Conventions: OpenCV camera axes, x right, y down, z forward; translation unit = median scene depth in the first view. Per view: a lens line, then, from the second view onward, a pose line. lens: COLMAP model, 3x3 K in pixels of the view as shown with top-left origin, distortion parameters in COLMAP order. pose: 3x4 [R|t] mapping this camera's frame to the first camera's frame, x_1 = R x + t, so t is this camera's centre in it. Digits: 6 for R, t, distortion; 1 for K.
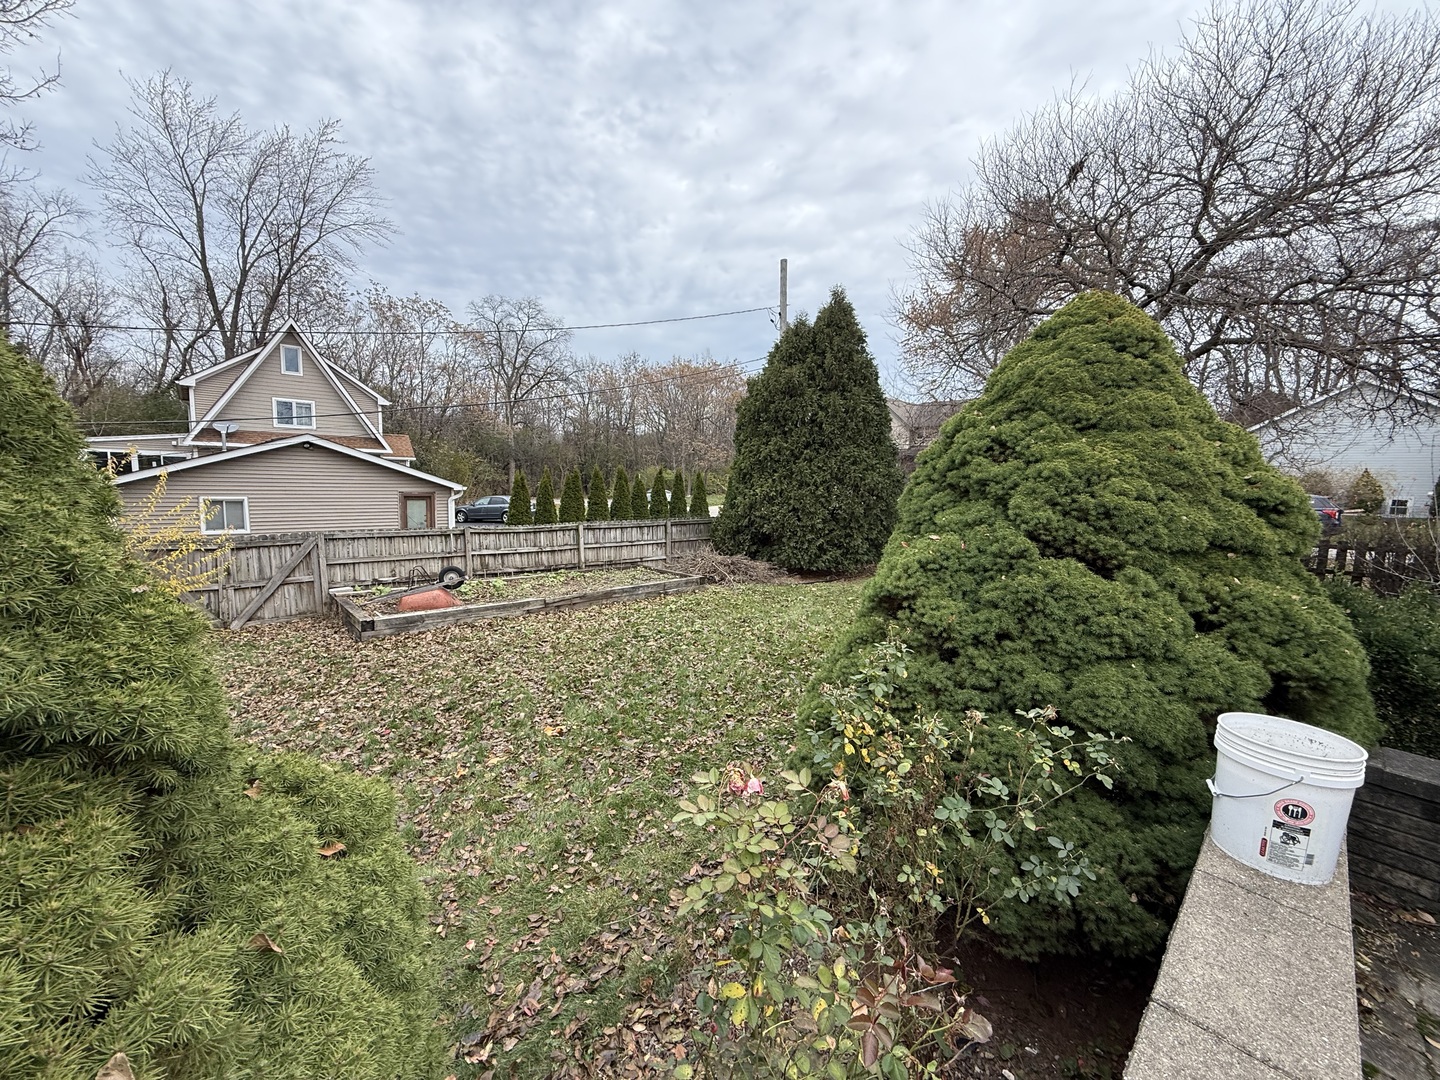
lens RADIAL K [[569.0, 0, 717.6], [0, 569.0, 543.4], [0, 0, 1]] dist [-0.000510, 0.000143]
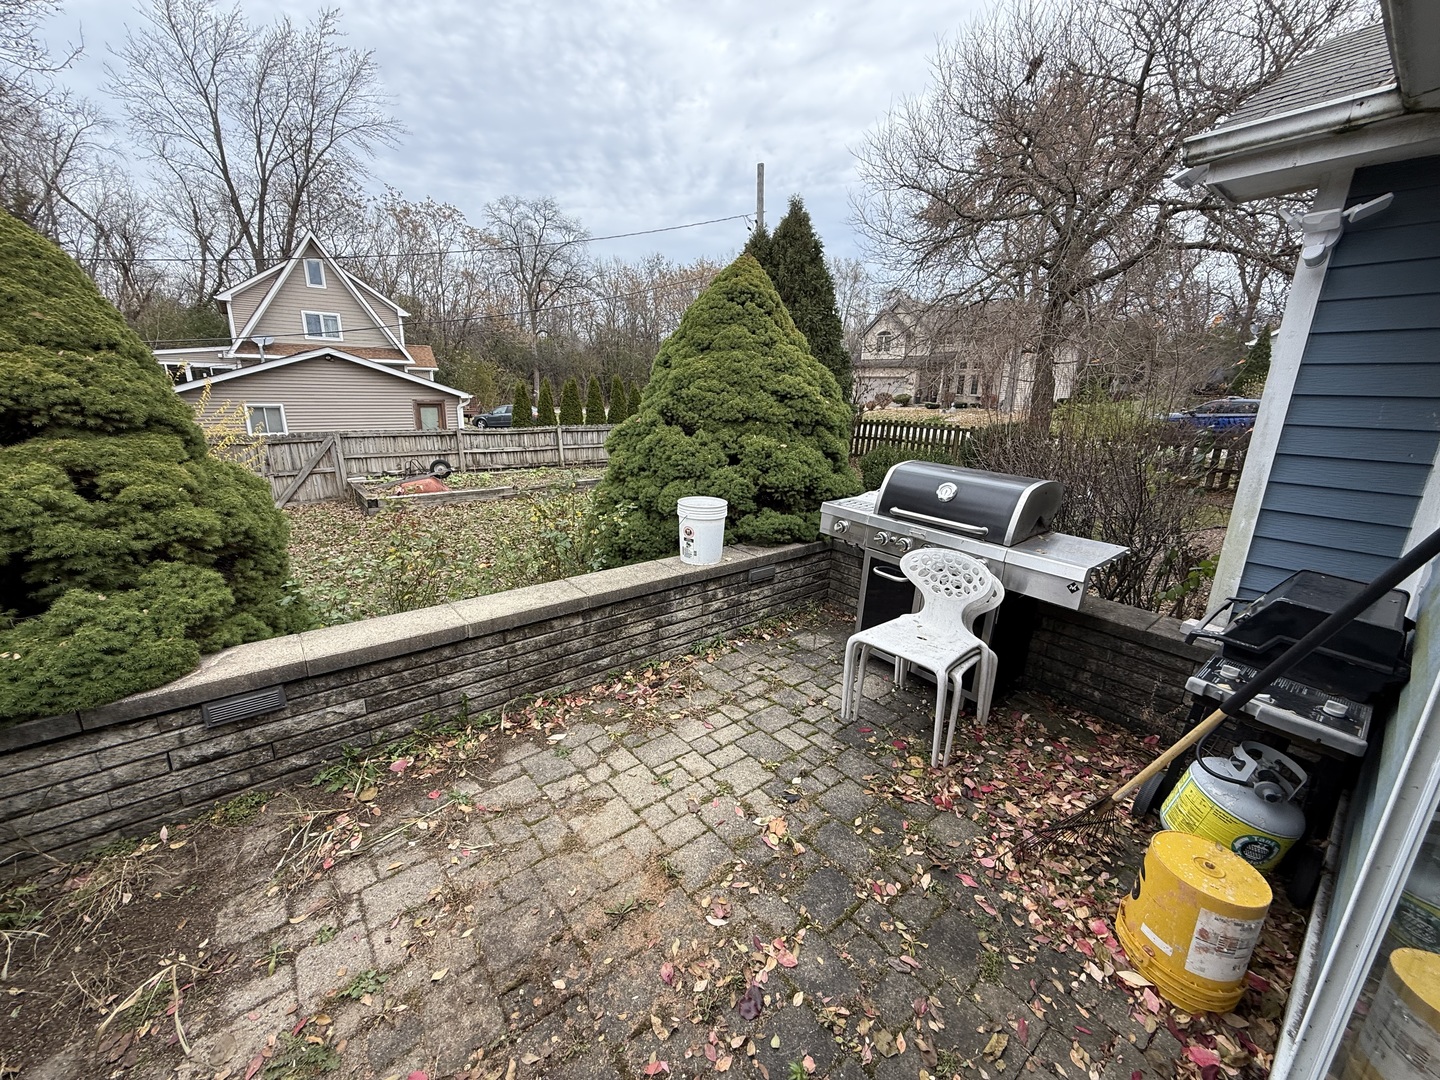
lens RADIAL K [[572.7, 0, 709.6], [0, 572.7, 538.2], [0, 0, 1]] dist [0.008707, -0.000336]
pose [[0.996905, 0.013997, -0.077366, 0.088691], [-0.002767, 0.989662, 0.143394, 0.012096], [0.078573, -0.142736, 0.986637, -0.084381]]
